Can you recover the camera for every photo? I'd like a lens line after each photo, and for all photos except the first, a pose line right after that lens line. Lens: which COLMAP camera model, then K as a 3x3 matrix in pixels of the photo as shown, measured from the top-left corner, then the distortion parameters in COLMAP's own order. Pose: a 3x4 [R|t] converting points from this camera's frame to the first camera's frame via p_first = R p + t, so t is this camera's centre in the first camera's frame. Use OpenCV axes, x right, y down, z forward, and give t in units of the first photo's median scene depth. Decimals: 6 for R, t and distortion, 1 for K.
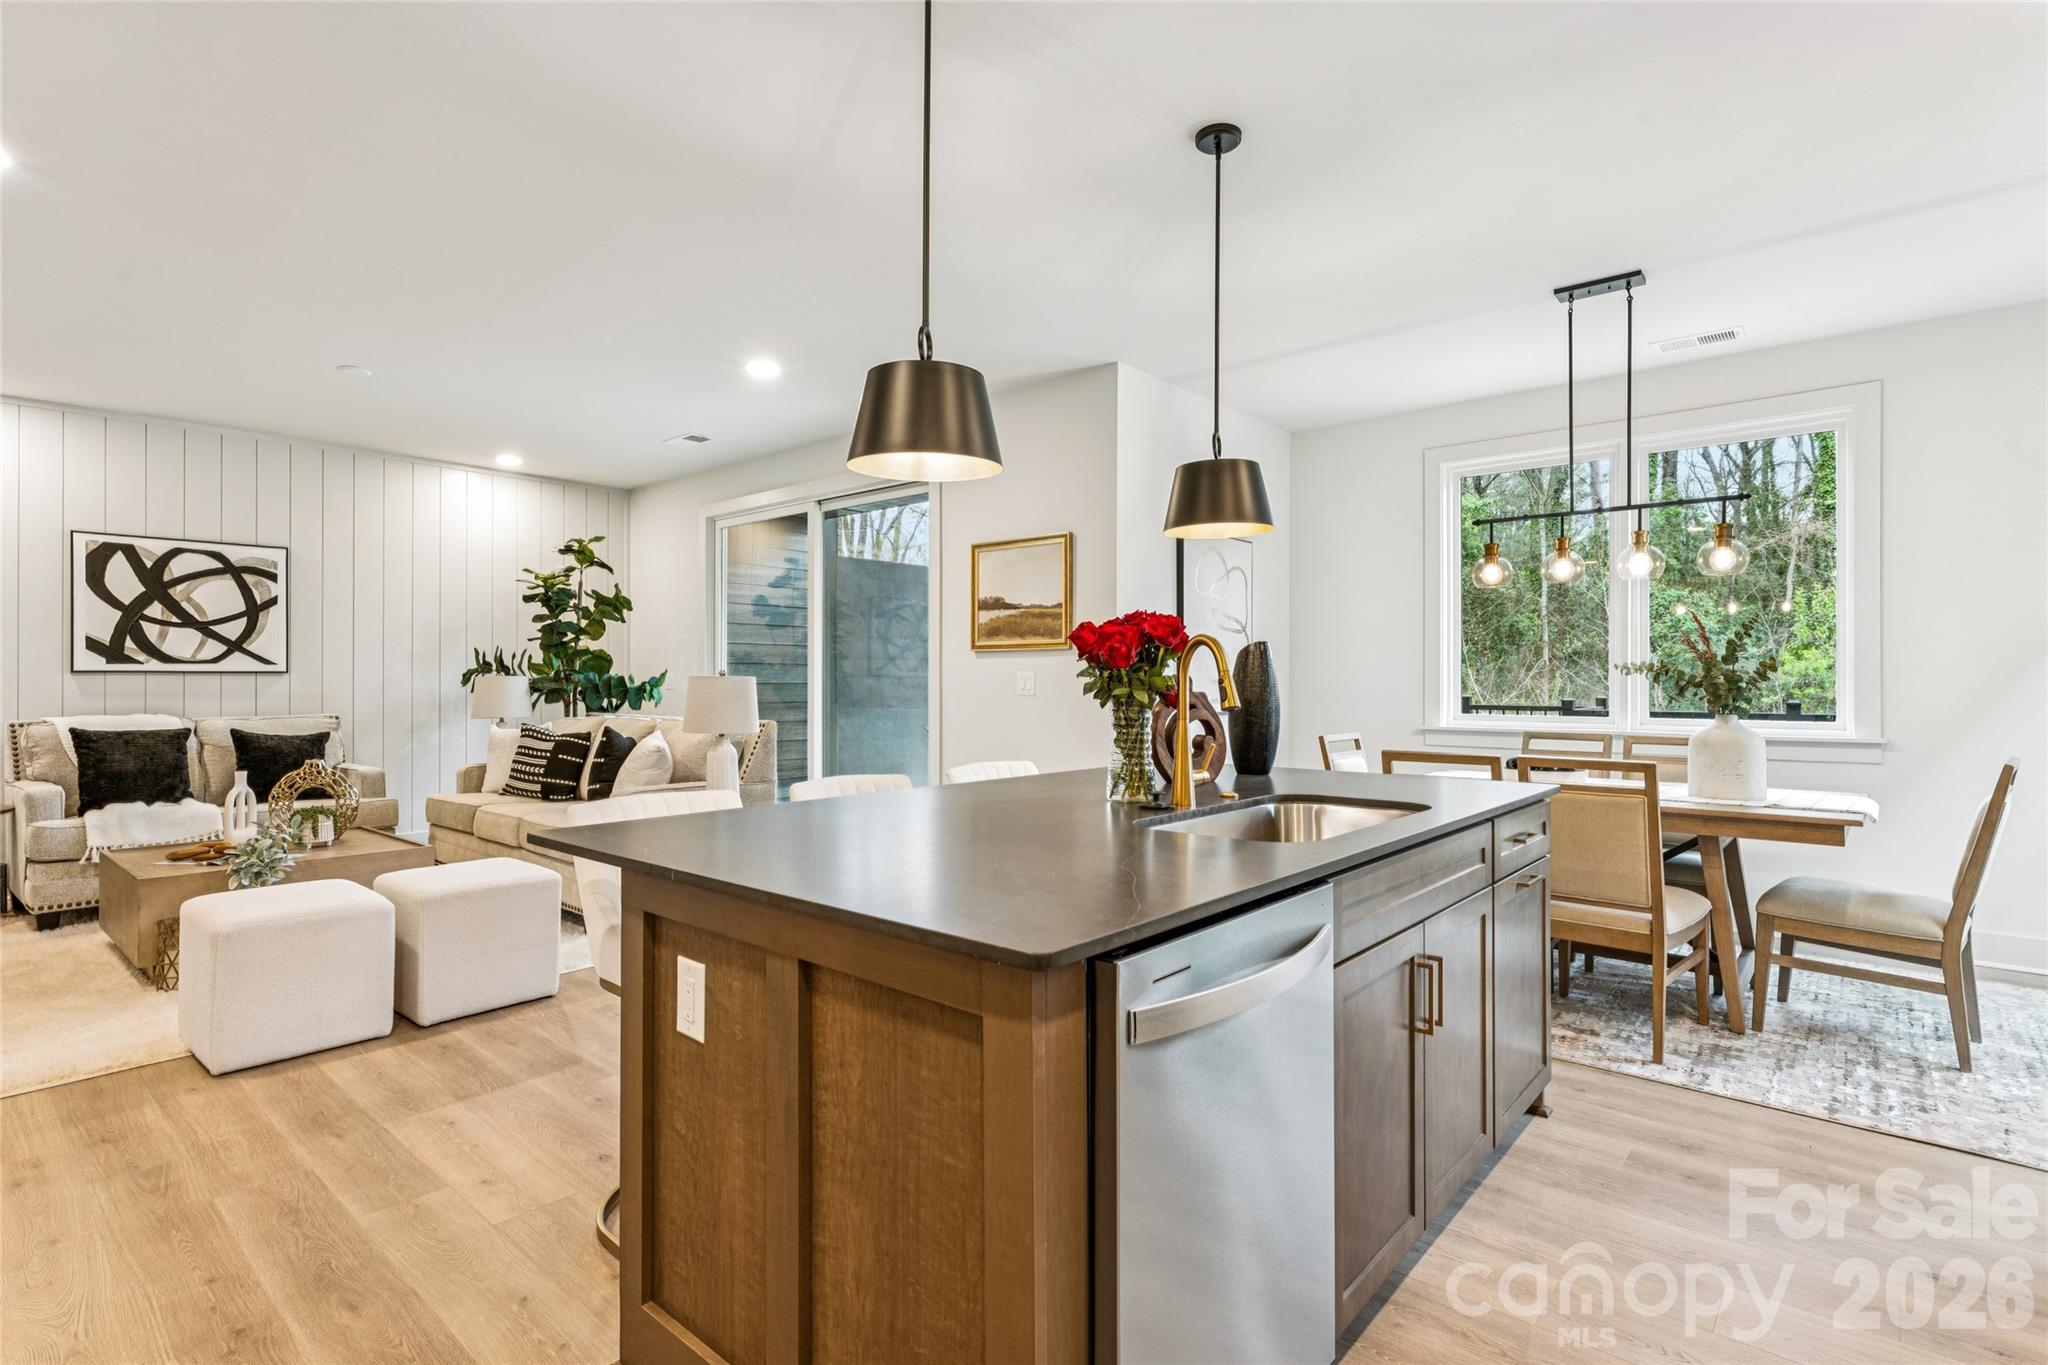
lens RADIAL K [[984.1, 0, 1030.2], [0, 984.1, 671.5], [0, 0, 1]] dist [-0.001399, 0.000446]
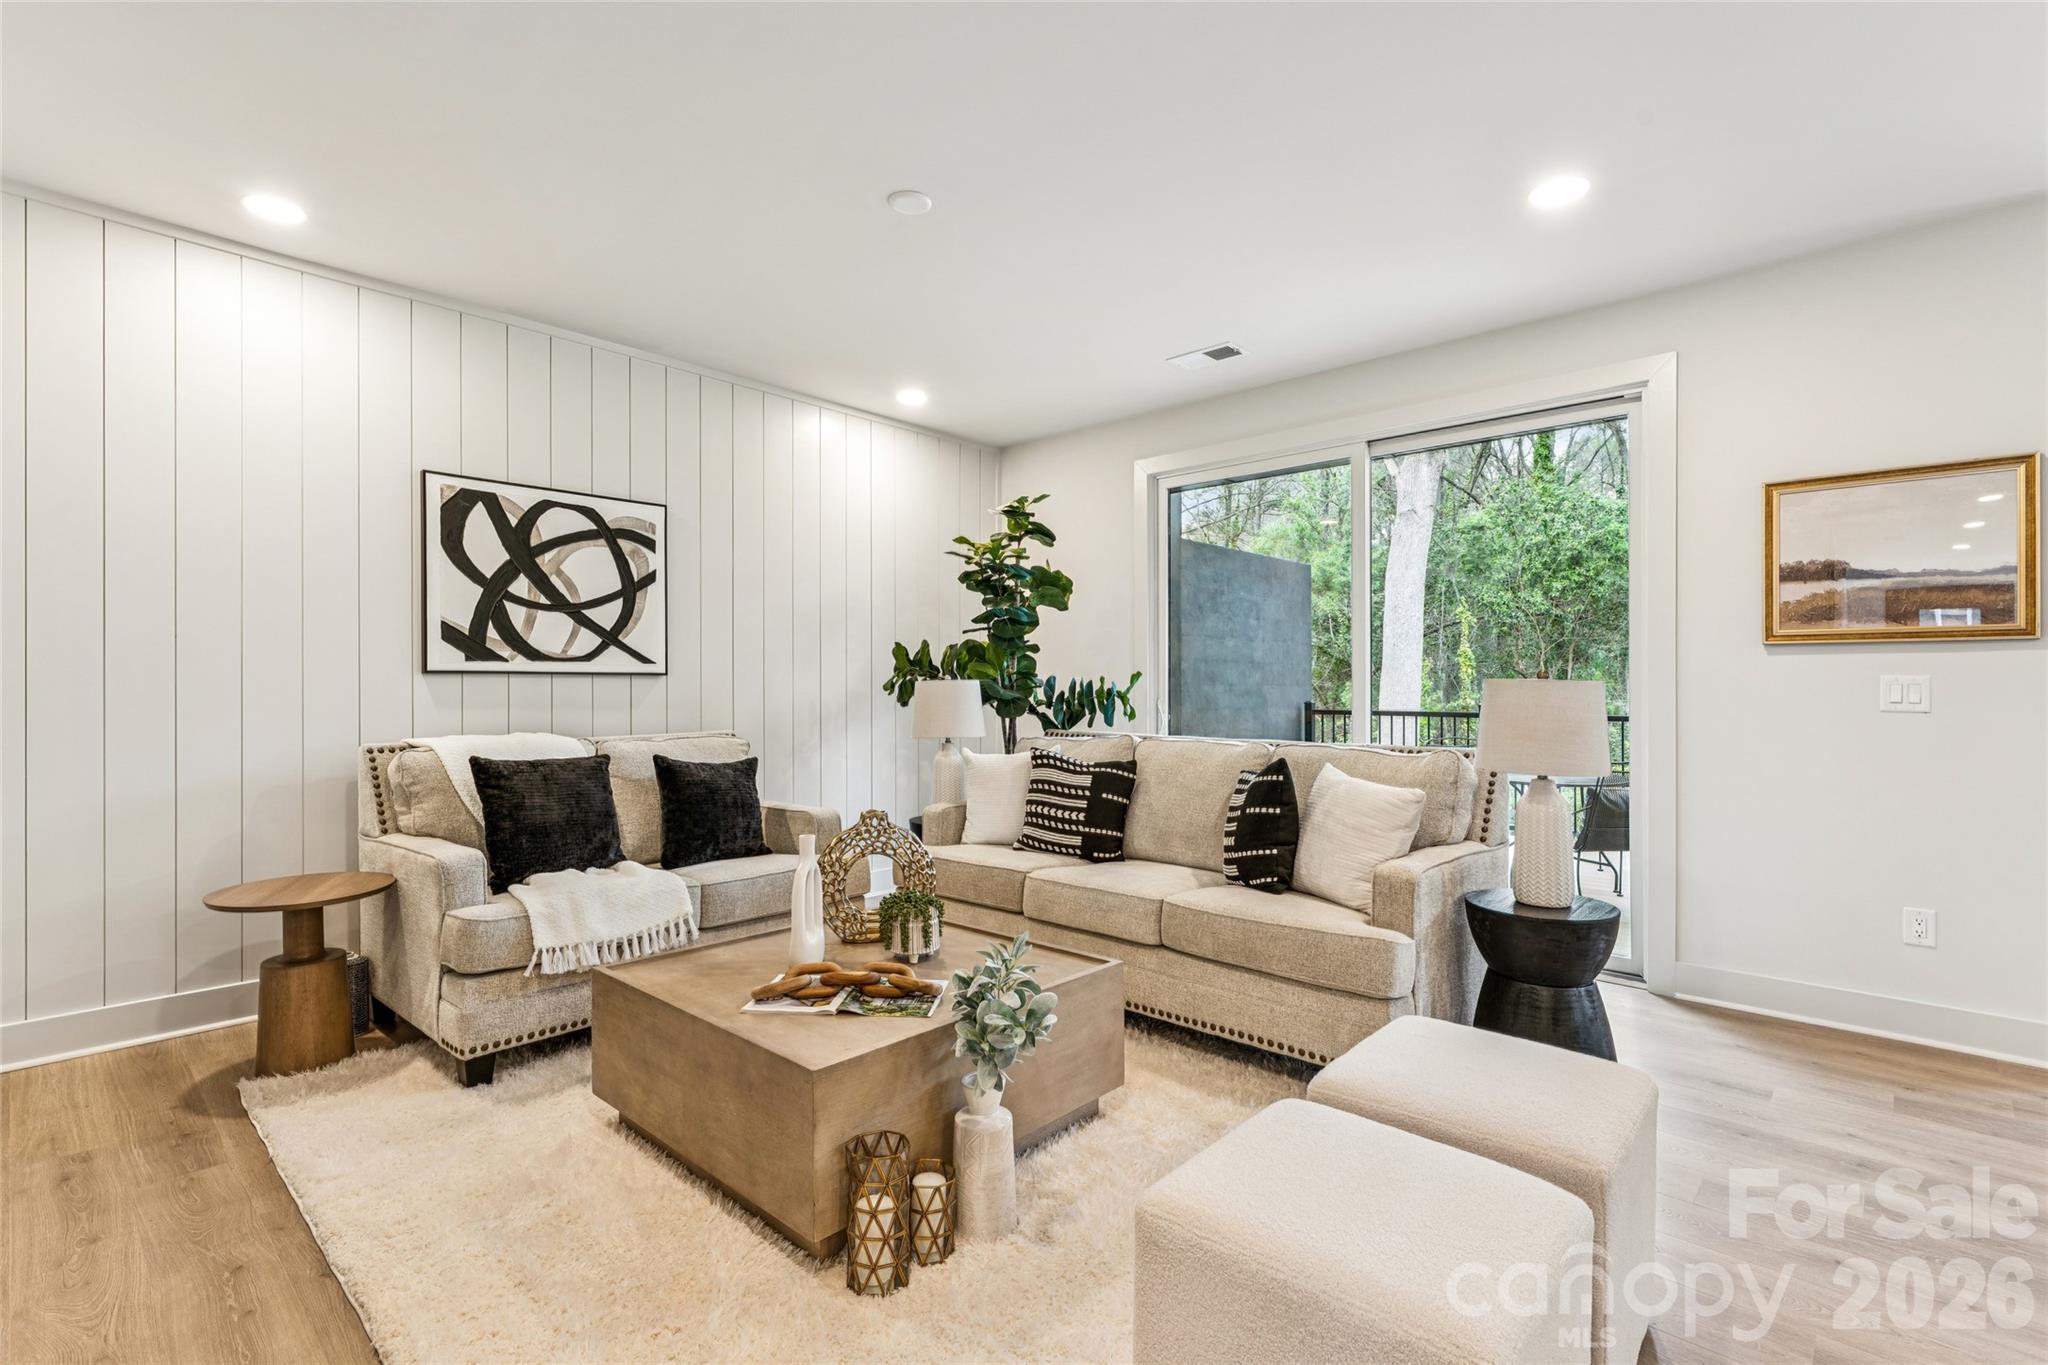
lens RADIAL K [[945.3, 0, 1034.6], [0, 945.3, 685.6], [0, 0, 1]] dist [0.000862, -0.002514]
pose [[0.999457, 0.003372, -0.032786, -0.494768], [-0.003119, 0.999965, 0.007770, 0.003294], [0.032811, -0.007664, 0.999432, 0.325320]]
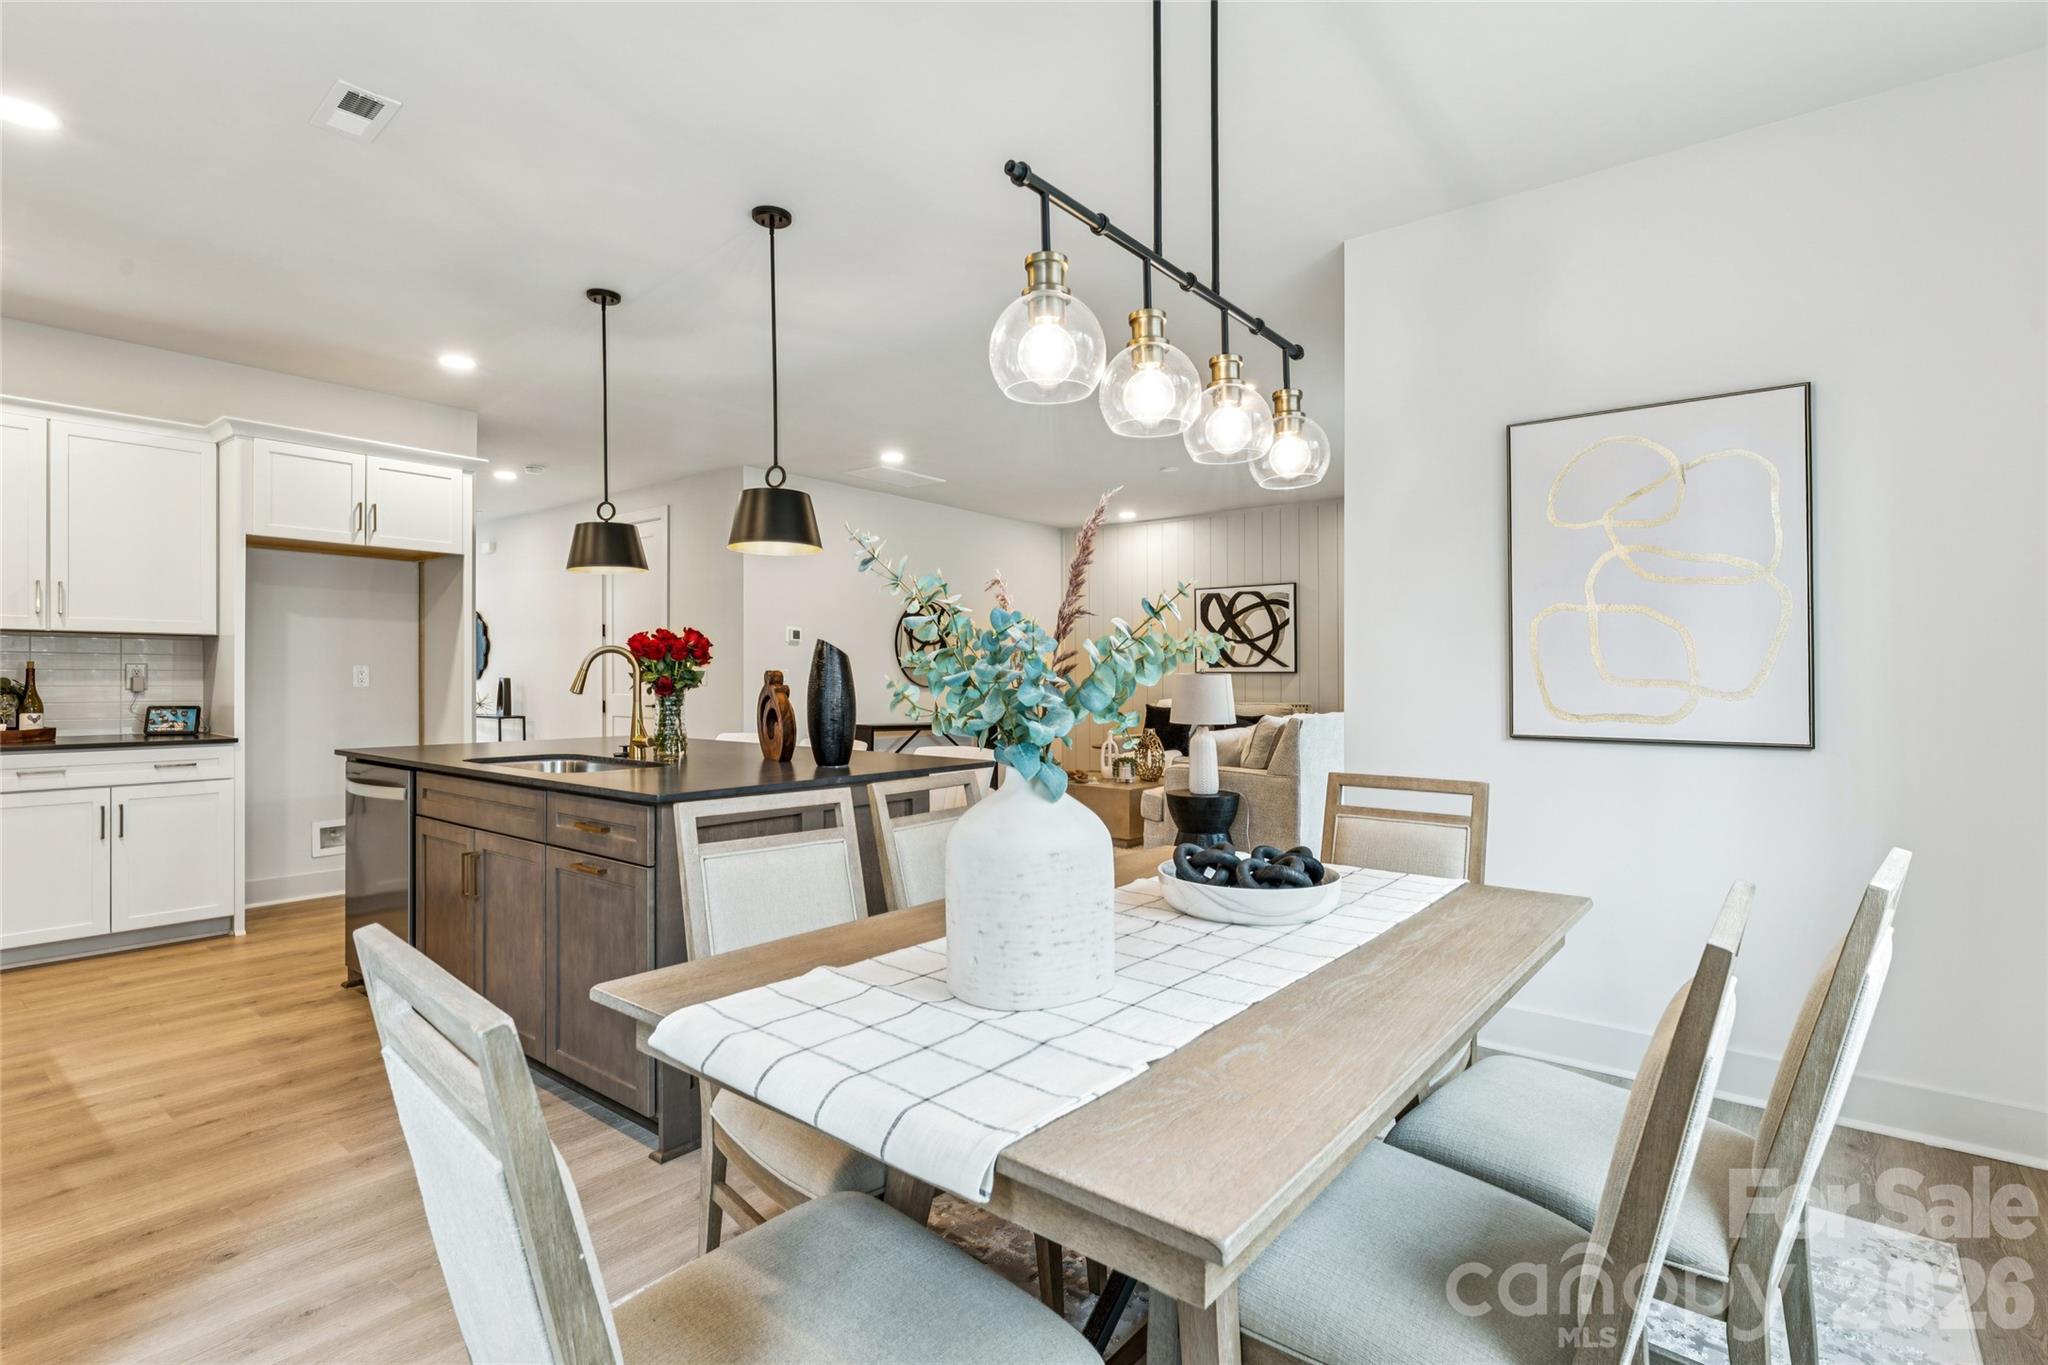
lens RADIAL K [[984.1, 0, 1034.3], [0, 984.1, 683.3], [0, 0, 1]] dist [-0.001399, 0.000446]
pose [[0.052715, 0.007376, -0.998582, 0.670061], [0.005157, 0.999957, 0.007659, 0.004151], [0.998596, -0.005553, 0.052675, 0.605584]]
